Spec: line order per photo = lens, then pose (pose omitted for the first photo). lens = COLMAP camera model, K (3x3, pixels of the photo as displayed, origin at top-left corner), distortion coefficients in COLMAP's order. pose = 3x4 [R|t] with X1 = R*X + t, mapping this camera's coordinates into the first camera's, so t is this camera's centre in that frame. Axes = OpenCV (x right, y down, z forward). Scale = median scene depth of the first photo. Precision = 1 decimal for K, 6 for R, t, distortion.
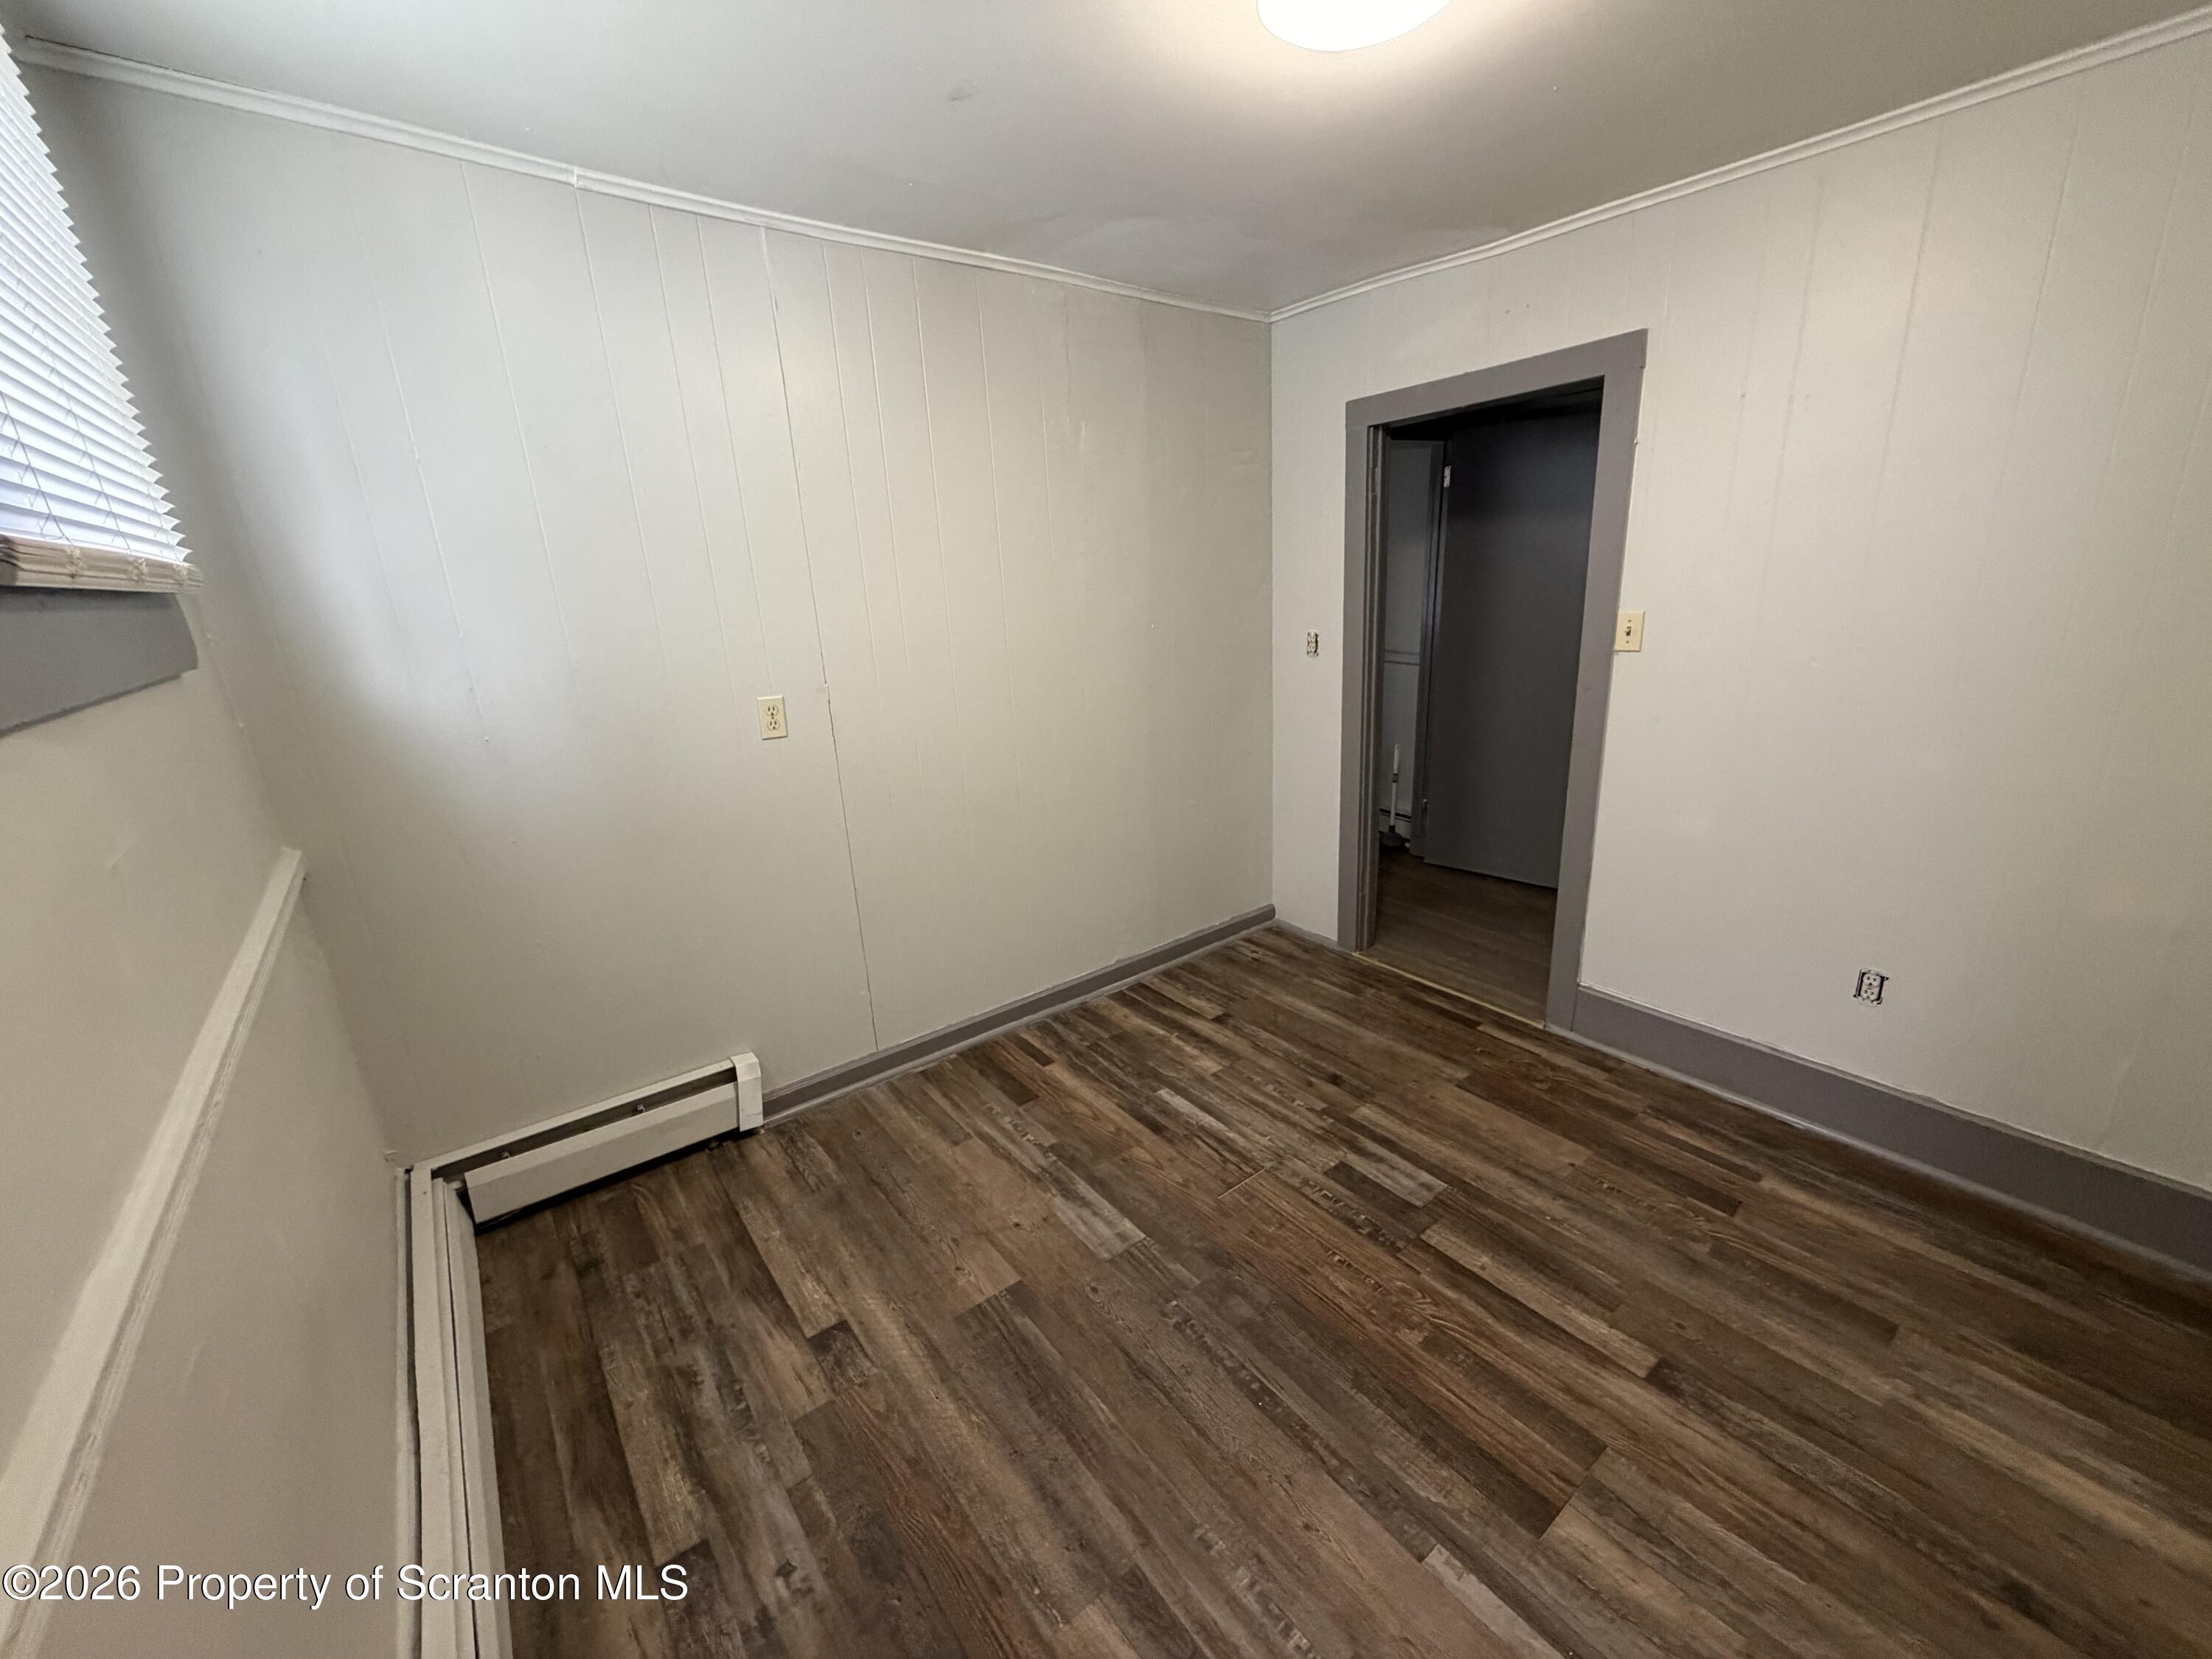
lens RADIAL K [[877.2, 0, 1114.3], [0, 877.2, 837.7], [0, 0, 1]] dist [0.000054, -0.000028]
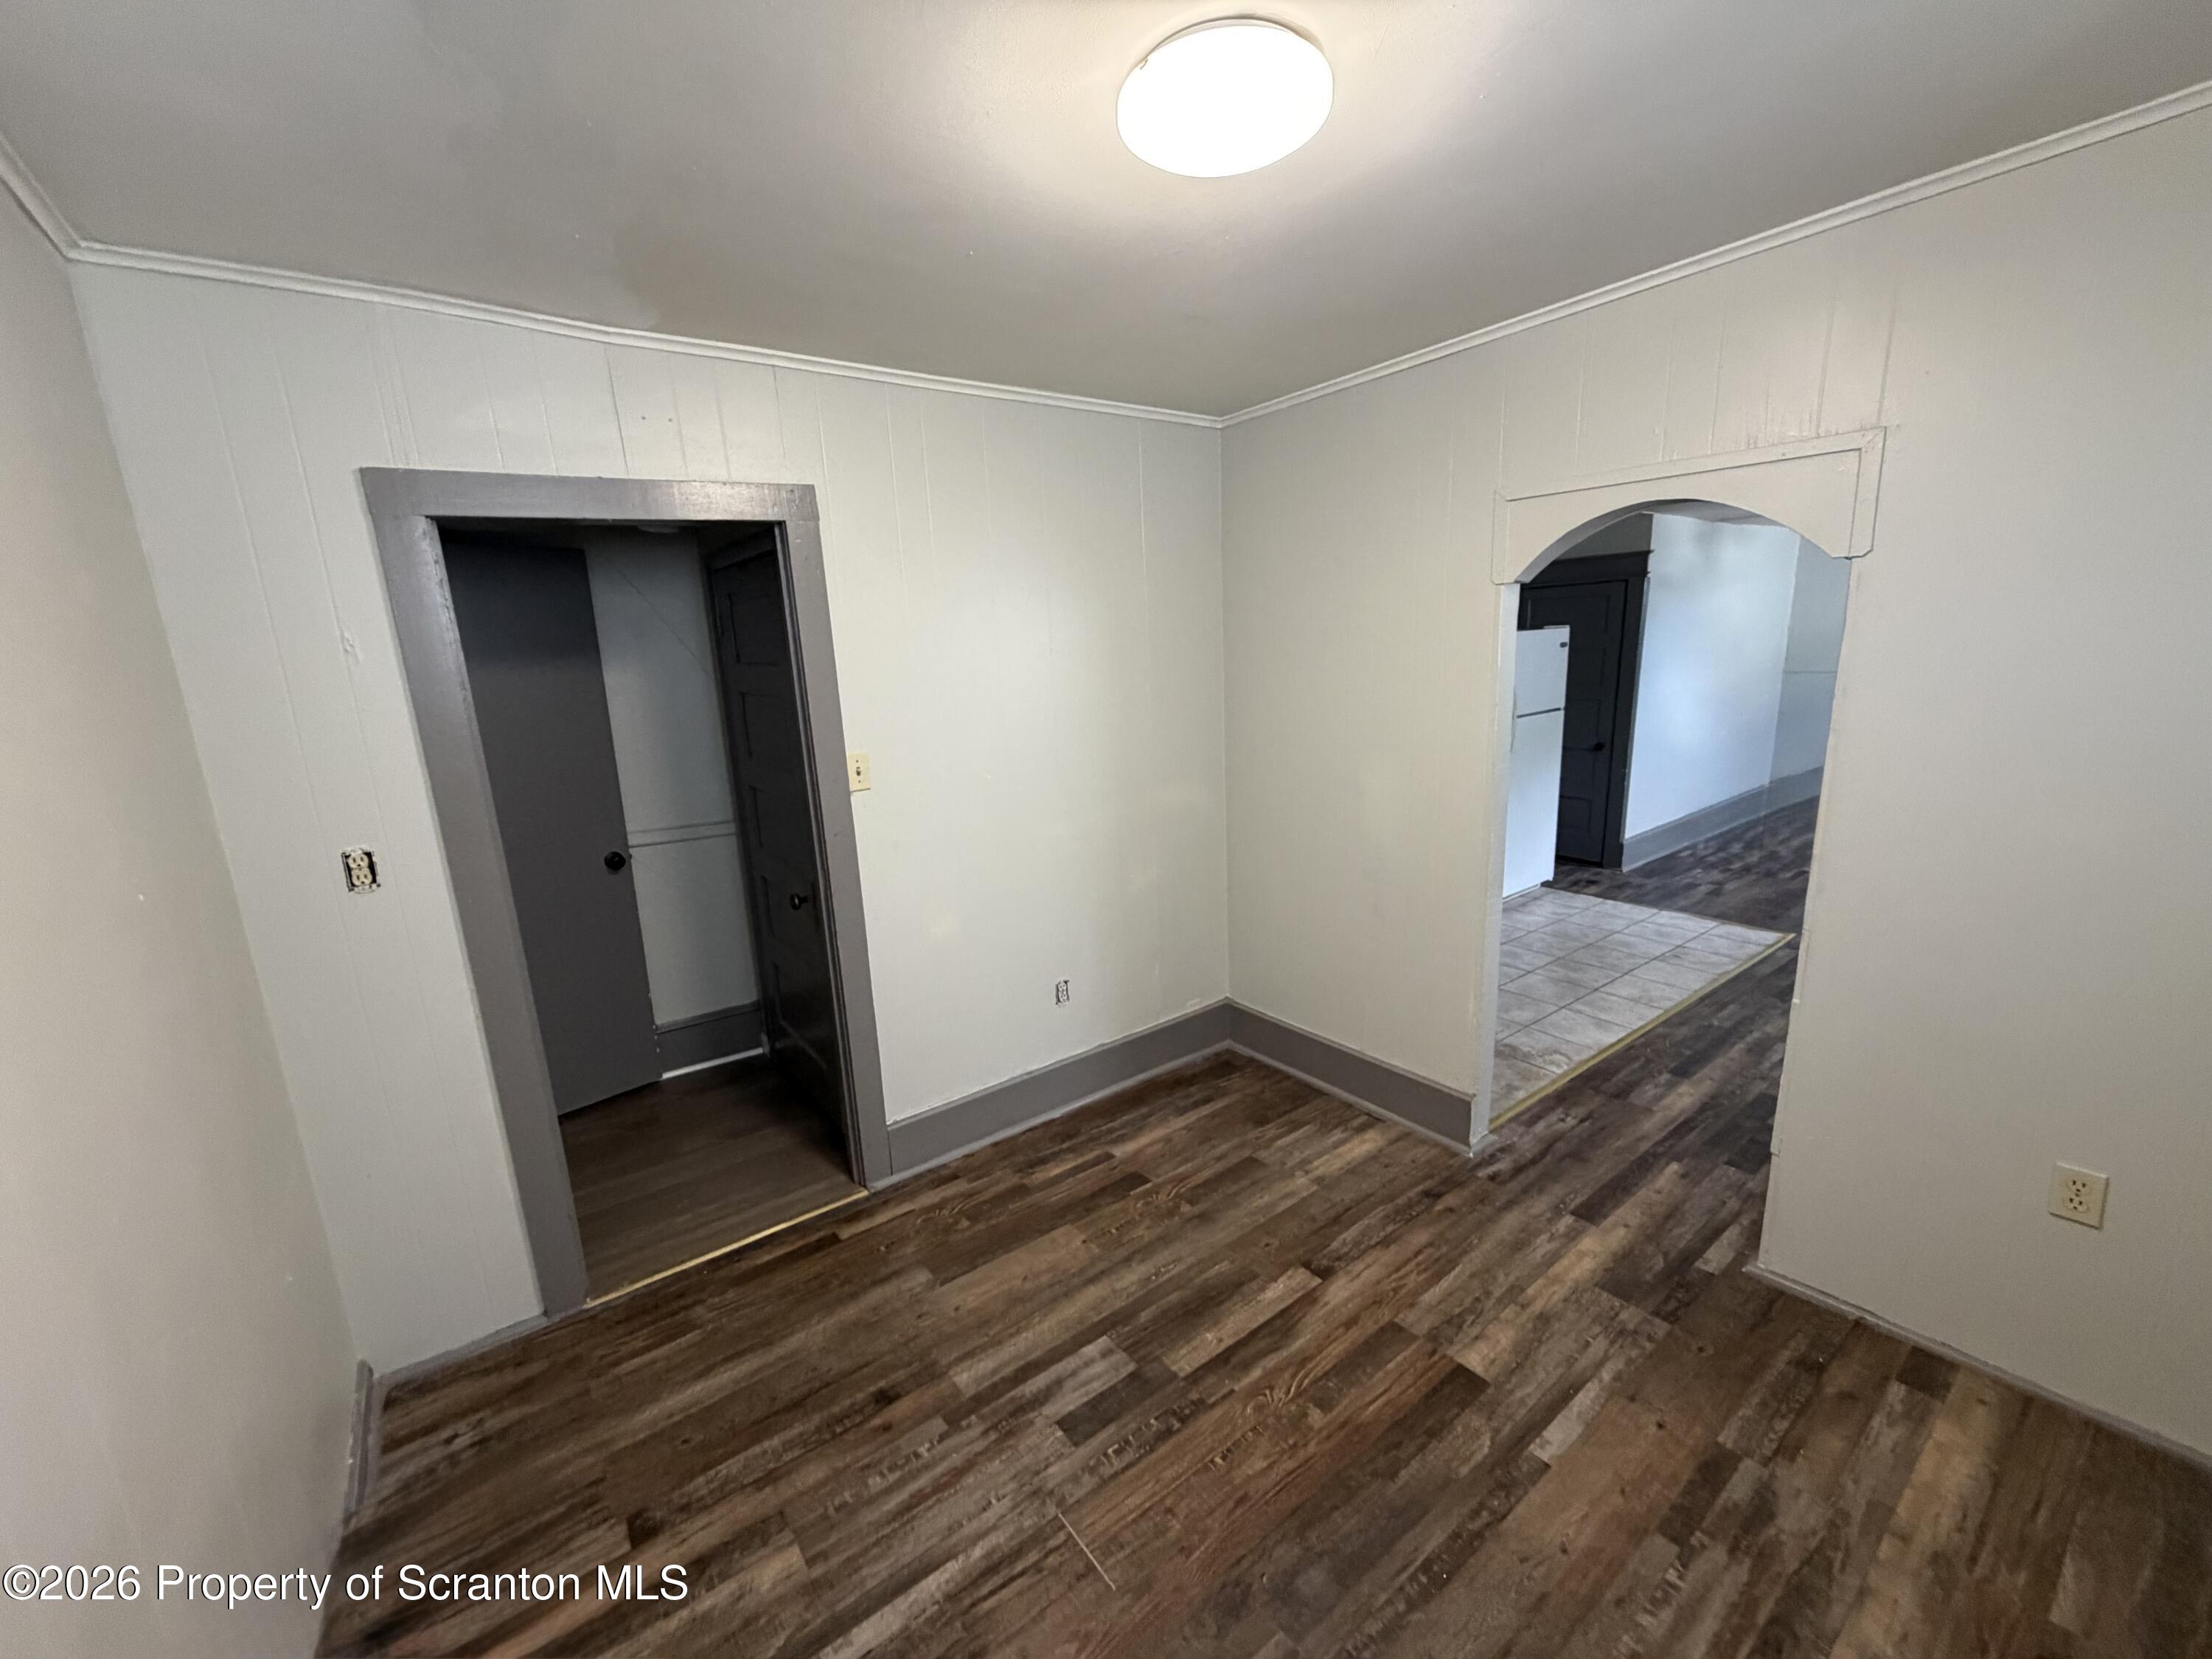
lens RADIAL K [[877.2, 0, 1092.3], [0, 877.2, 835.2], [0, 0, 1]] dist [0.000054, -0.000028]
pose [[0.032472, -0.165967, 0.985596, -0.460357], [0.340493, 0.928966, 0.145213, -0.244933], [-0.939686, 0.330873, 0.086676, 0.754348]]
